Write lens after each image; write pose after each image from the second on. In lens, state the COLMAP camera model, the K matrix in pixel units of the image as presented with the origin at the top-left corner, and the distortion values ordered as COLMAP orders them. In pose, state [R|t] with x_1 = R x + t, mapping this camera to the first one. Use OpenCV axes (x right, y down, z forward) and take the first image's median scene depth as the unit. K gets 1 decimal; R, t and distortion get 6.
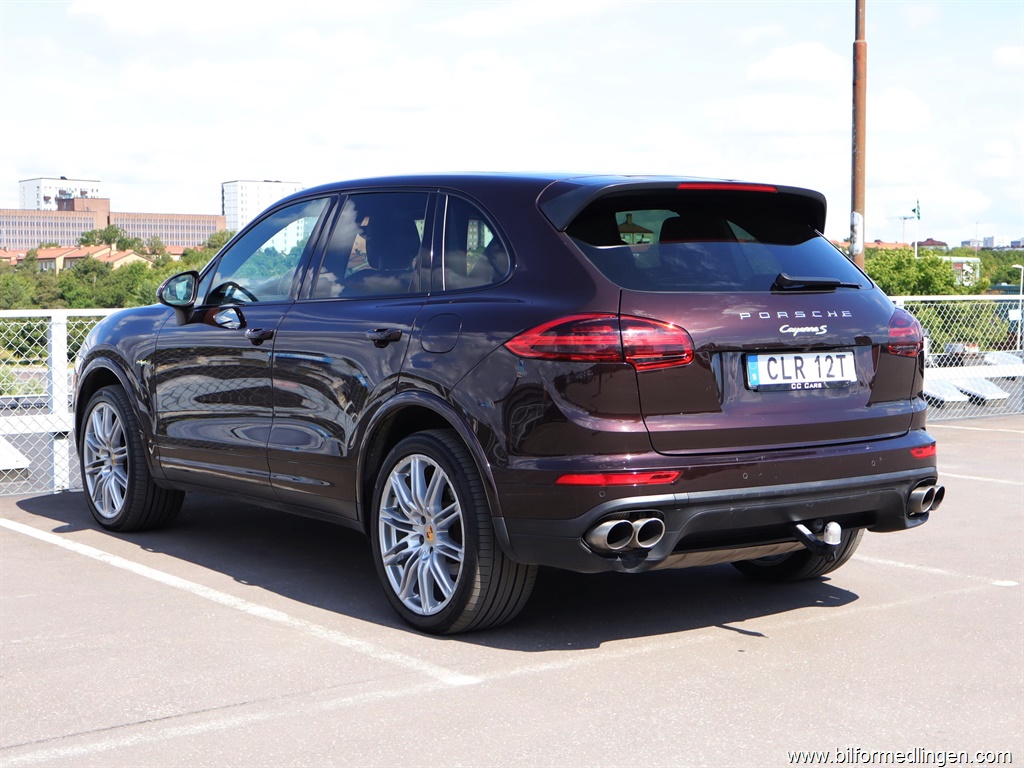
lens RADIAL K [[1736.2, 0, 511.8], [0, 1736.2, 382.4], [0, 0, 1]] dist [-0.033314, 0.000000]
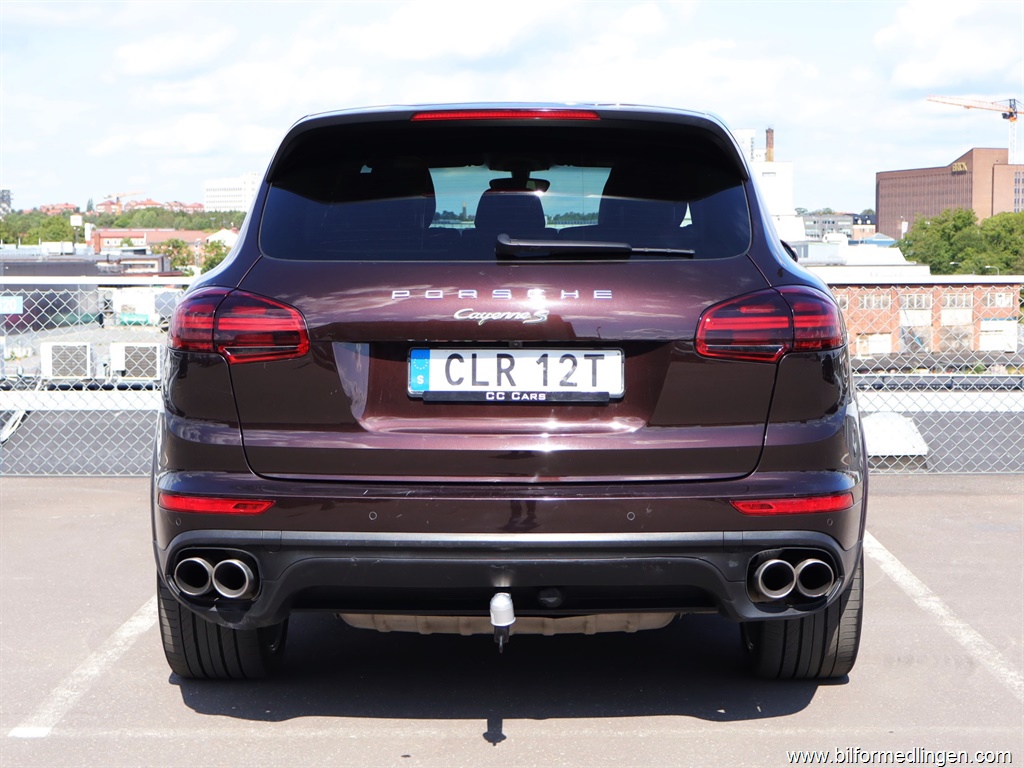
lens RADIAL K [[1736.2, 0, 507.8], [0, 1736.2, 379.0], [0, 0, 1]] dist [-0.033314, 0.000000]
pose [[0.809305, 0.045749, -0.585605, 0.574022], [-0.039554, 0.998944, 0.023377, -0.021123], [0.586056, 0.004243, 0.810260, 0.430349]]
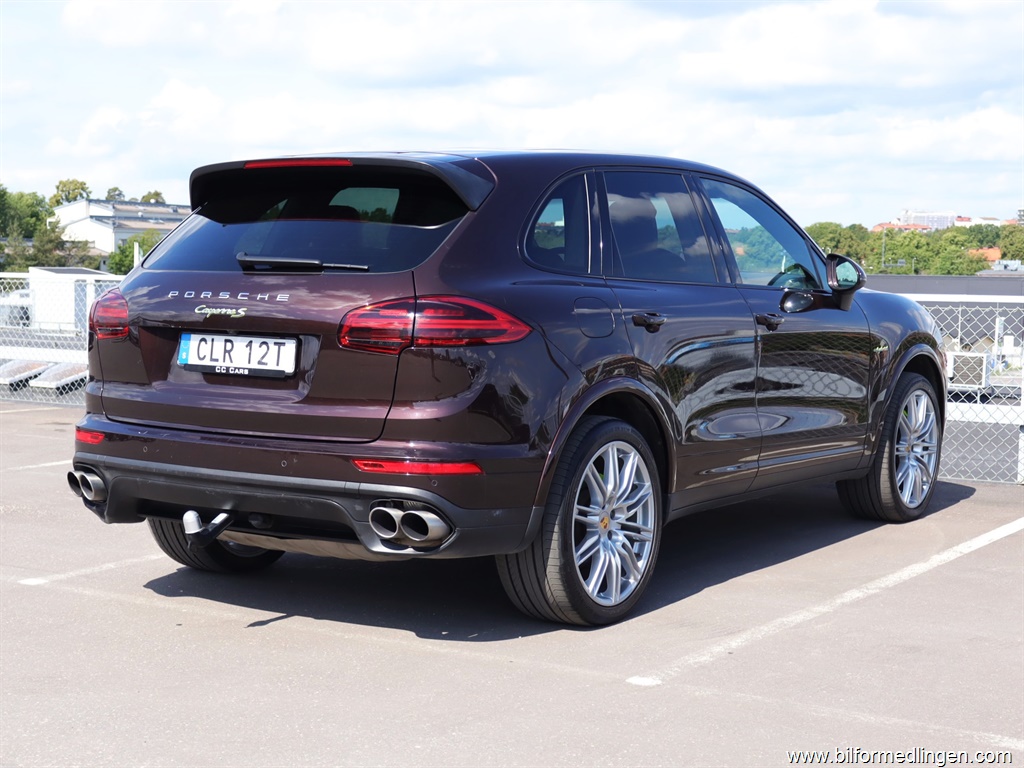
lens RADIAL K [[1736.2, 0, 514.0], [0, 1736.2, 387.4], [0, 0, 1]] dist [-0.033314, 0.000000]
pose [[0.359327, 0.080294, -0.929751, 1.112738], [-0.074504, 0.995580, 0.057185, -0.054850], [0.930233, 0.048722, 0.363721, 0.794157]]
